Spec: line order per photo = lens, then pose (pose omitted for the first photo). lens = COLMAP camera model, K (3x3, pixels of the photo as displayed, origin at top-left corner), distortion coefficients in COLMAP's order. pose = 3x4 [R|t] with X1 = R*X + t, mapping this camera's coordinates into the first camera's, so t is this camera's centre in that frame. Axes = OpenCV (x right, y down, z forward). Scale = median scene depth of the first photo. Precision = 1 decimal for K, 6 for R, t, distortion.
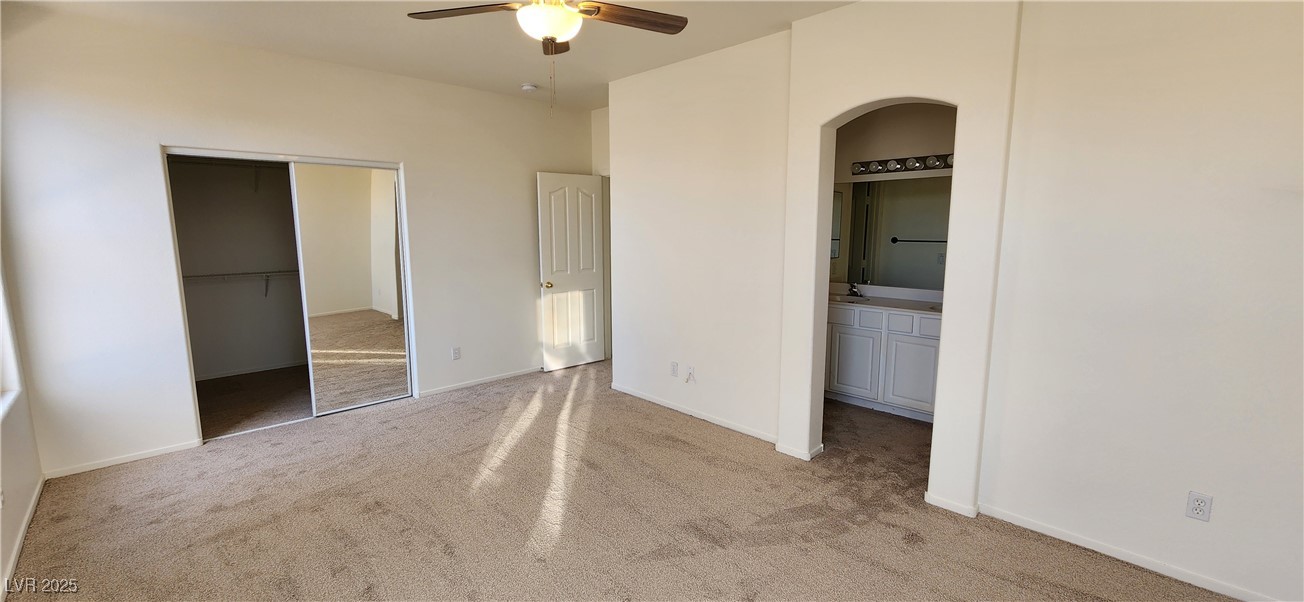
lens RADIAL K [[533.8, 0, 652.5], [0, 533.8, 303.6], [0, 0, 1]] dist [-0.001401, 0.000900]
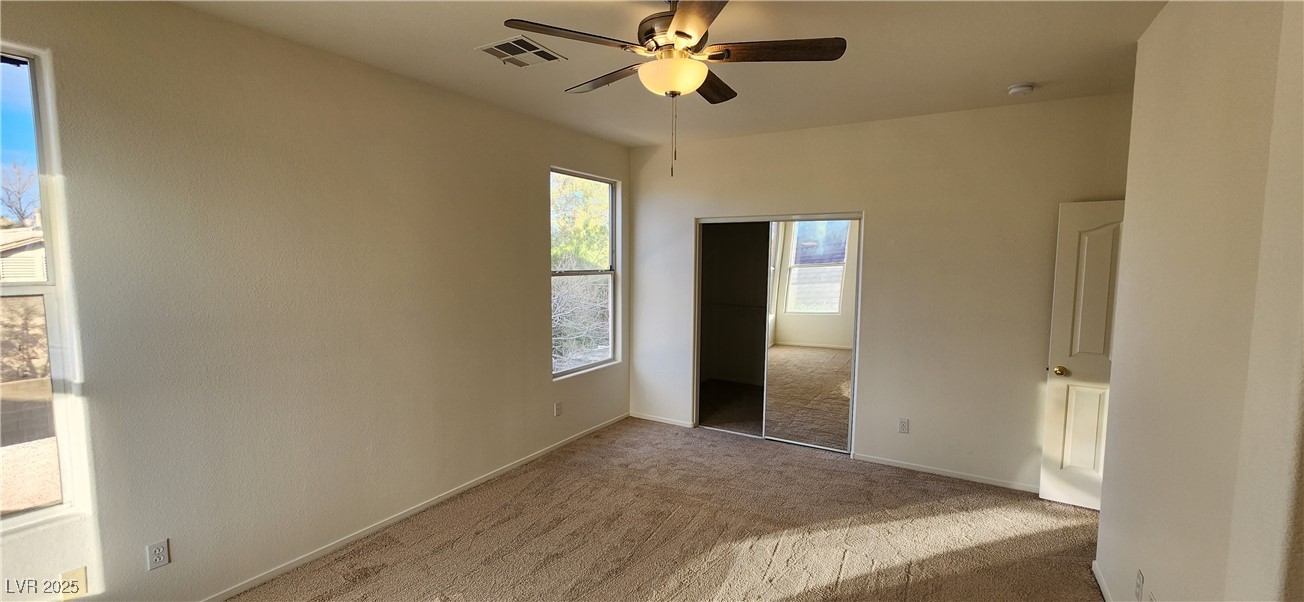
lens RADIAL K [[533.8, 0, 653.6], [0, 533.8, 301.0], [0, 0, 1]] dist [-0.001401, 0.000900]
pose [[0.253765, 0.076086, -0.964269, 0.407743], [-0.152599, 0.987566, 0.037765, -0.090412], [0.955153, 0.137563, 0.262220, 0.443079]]
